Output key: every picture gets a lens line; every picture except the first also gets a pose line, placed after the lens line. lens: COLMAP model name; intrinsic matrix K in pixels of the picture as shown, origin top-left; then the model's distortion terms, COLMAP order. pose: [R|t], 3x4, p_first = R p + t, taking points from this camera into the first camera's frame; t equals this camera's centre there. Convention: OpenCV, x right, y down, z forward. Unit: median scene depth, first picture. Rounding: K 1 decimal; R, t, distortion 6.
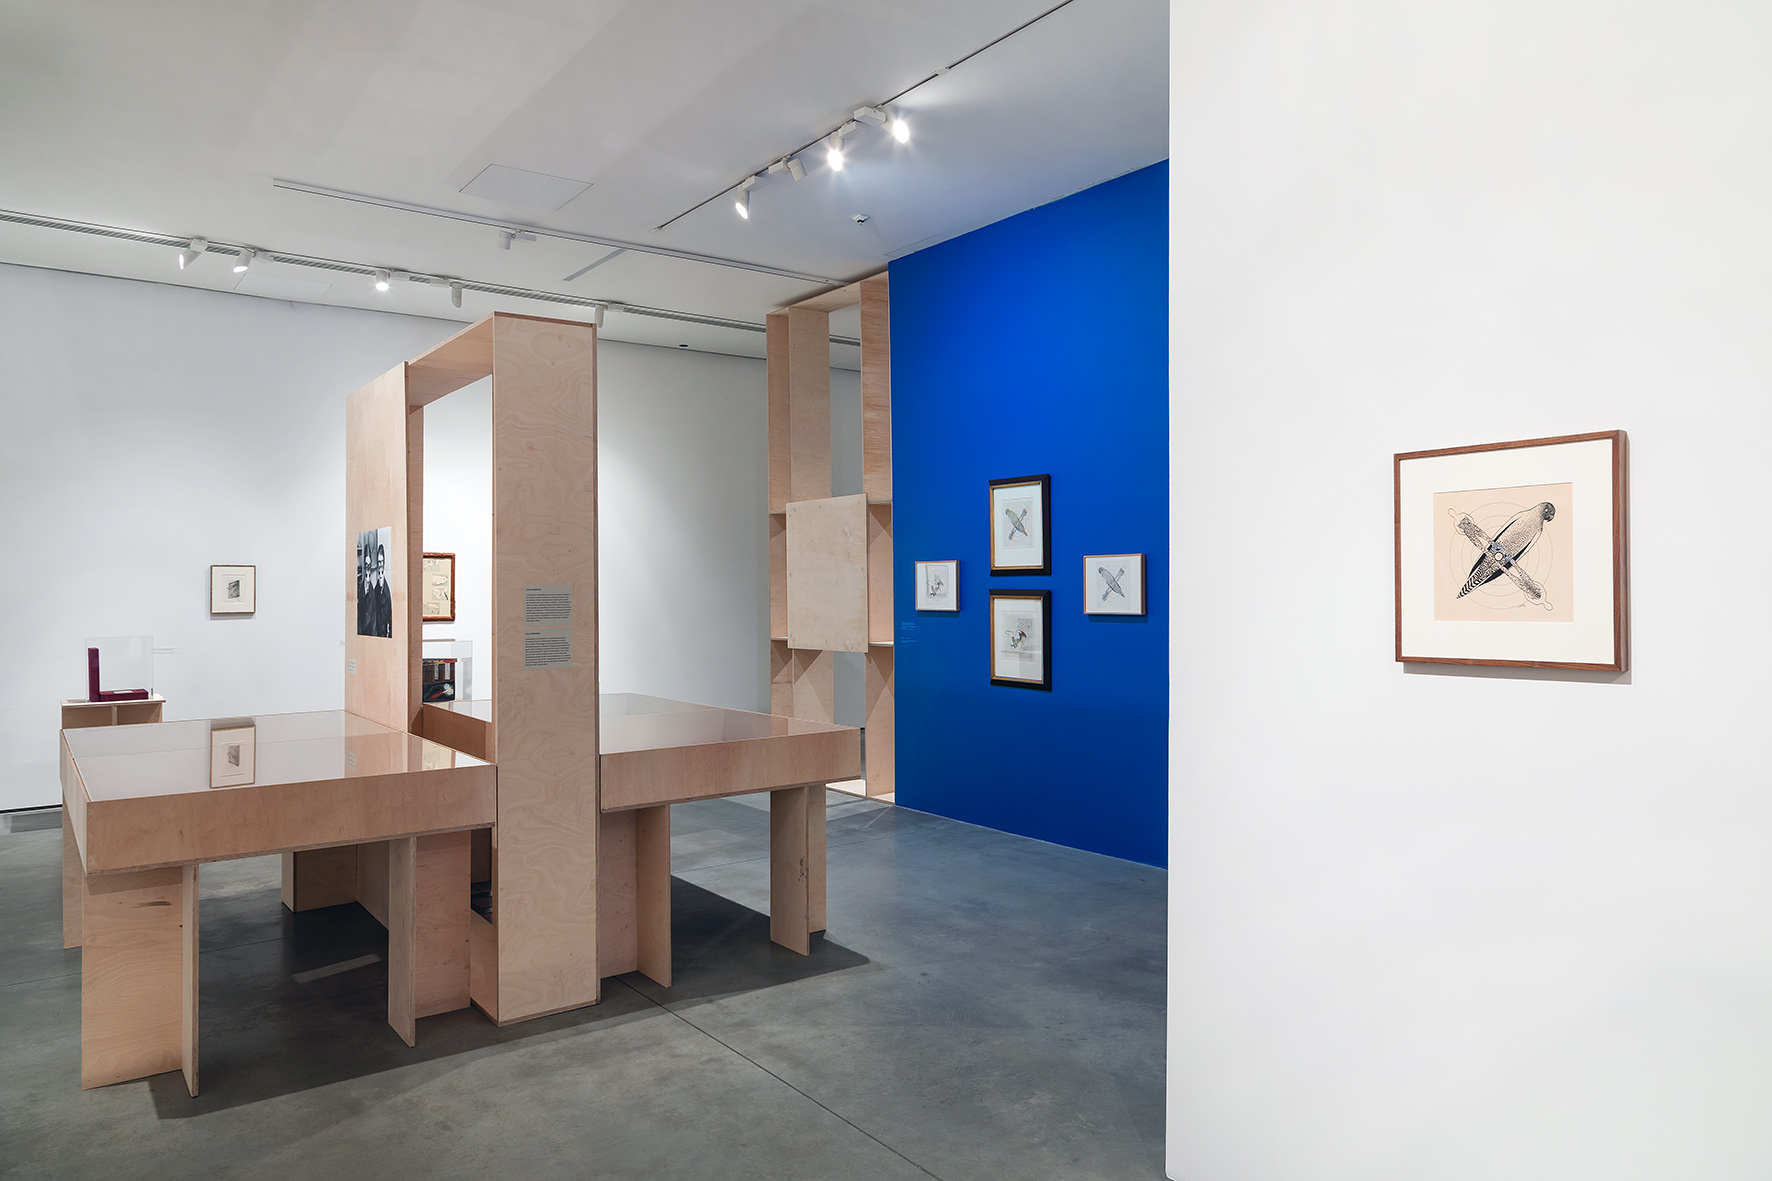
lens RADIAL K [[1203.5, 0, 882.8], [0, 1203.5, 584.2], [0, 0, 1]] dist [-0.005638, 0.005923]
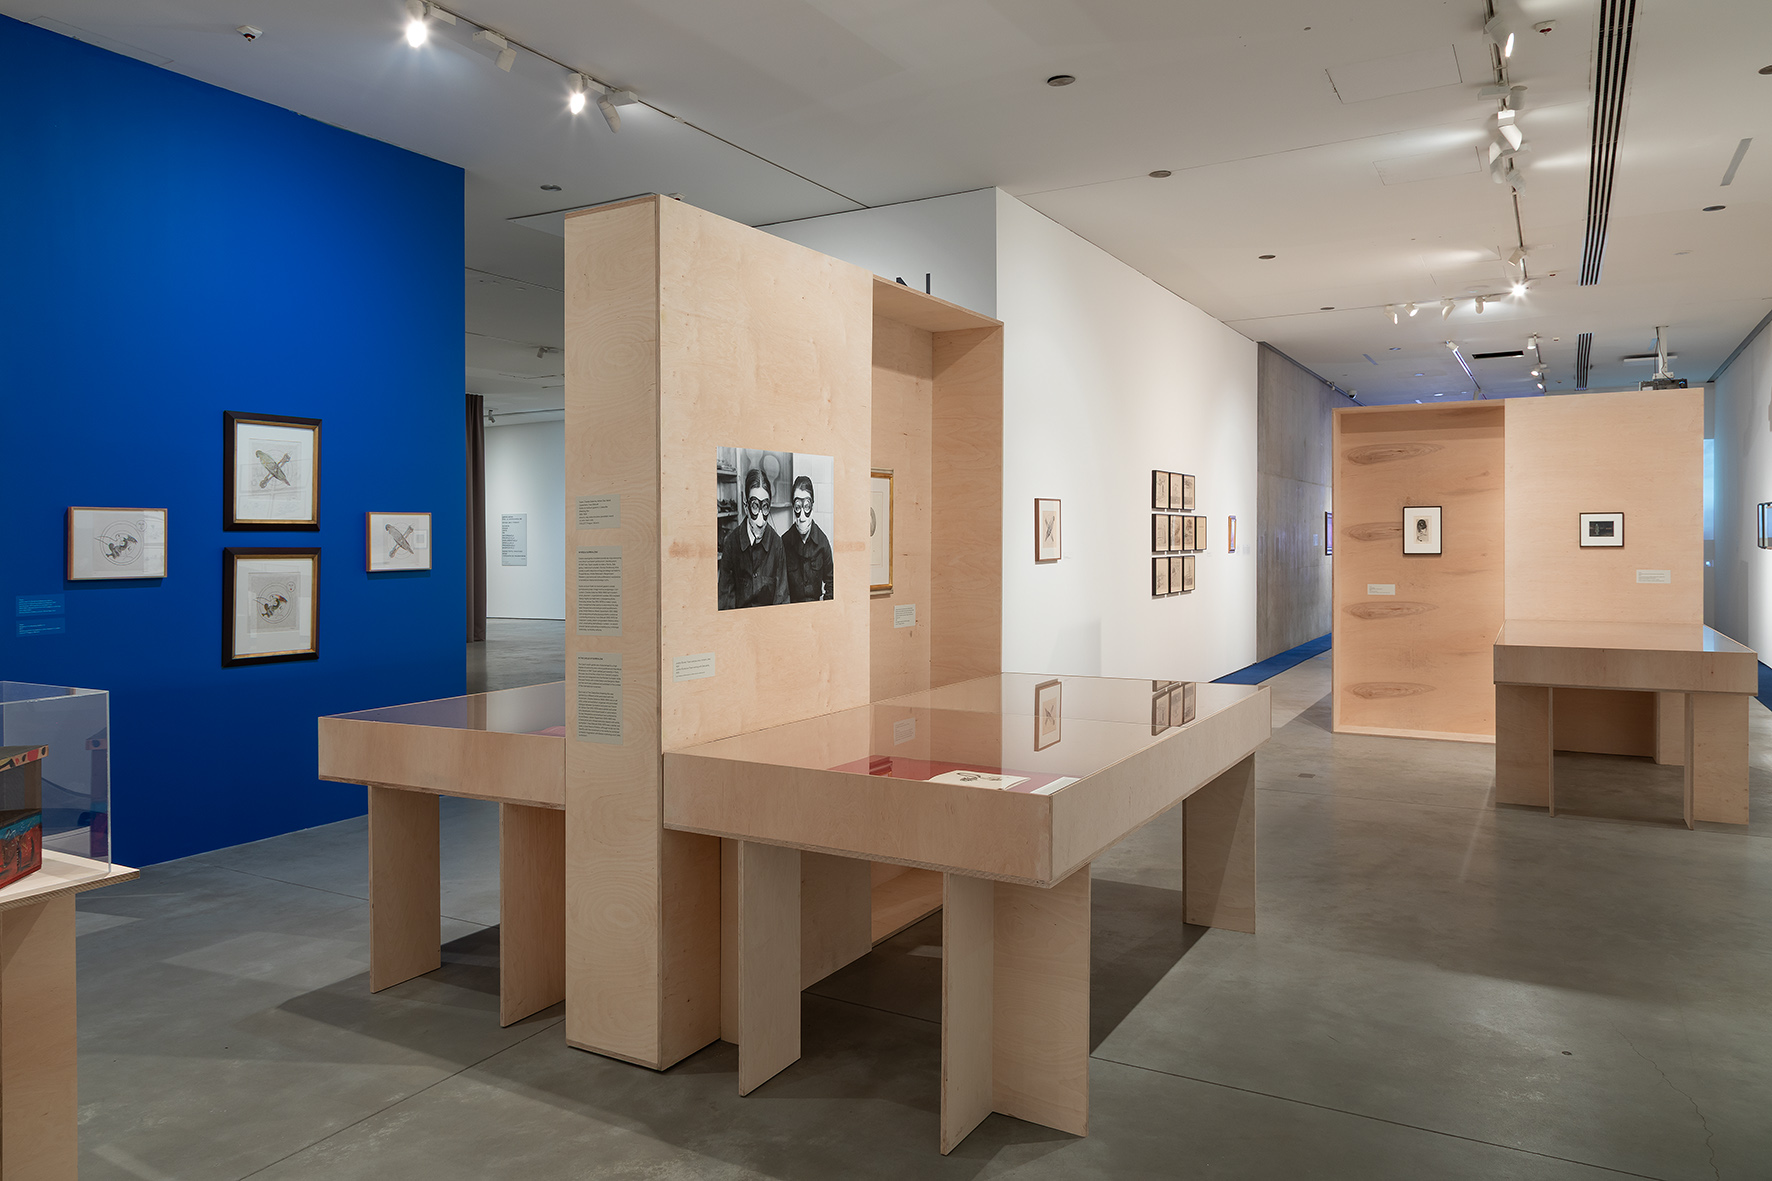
lens RADIAL K [[1203.5, 0, 888.2], [0, 1203.5, 585.2], [0, 0, 1]] dist [-0.005638, 0.005923]
pose [[-0.412311, -0.024628, 0.910710, -0.867552], [0.007920, 0.999500, 0.030615, 0.008884], [-0.911009, 0.019836, -0.411910, 0.982333]]
